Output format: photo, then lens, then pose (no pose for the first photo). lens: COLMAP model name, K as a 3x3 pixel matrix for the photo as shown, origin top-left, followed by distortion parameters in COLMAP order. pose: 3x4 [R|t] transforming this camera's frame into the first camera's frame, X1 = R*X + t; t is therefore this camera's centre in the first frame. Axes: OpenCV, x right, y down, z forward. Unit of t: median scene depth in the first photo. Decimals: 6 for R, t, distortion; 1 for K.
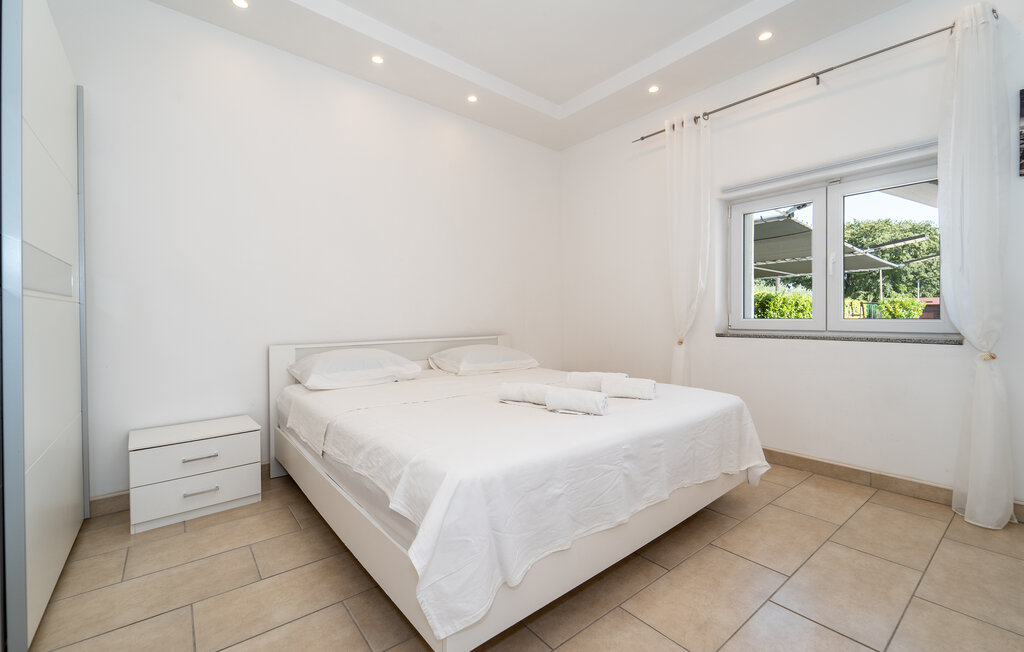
lens RADIAL K [[435.9, 0, 508.9], [0, 435.9, 318.2], [0, 0, 1]] dist [-0.000595, -0.000168]
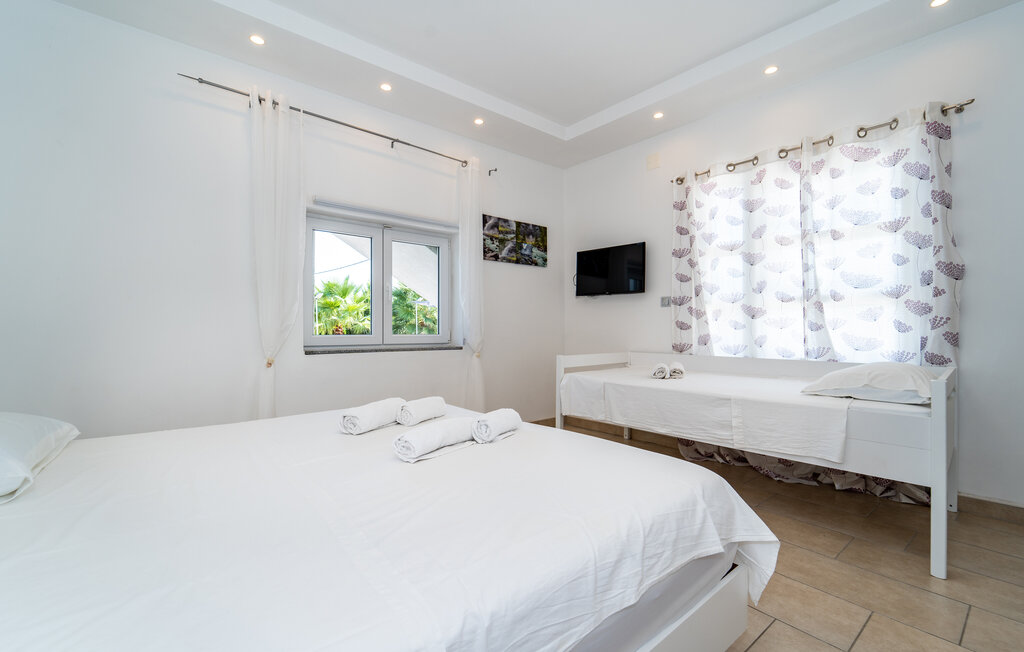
lens RADIAL K [[430.4, 0, 519.3], [0, 430.4, 326.4], [0, 0, 1]] dist [-0.001700, -0.000675]
pose [[-0.034793, 0.014546, 0.999289, -0.516051], [0.005203, 0.999883, -0.014374, -0.002308], [-0.999381, 0.004699, -0.034865, 0.656815]]
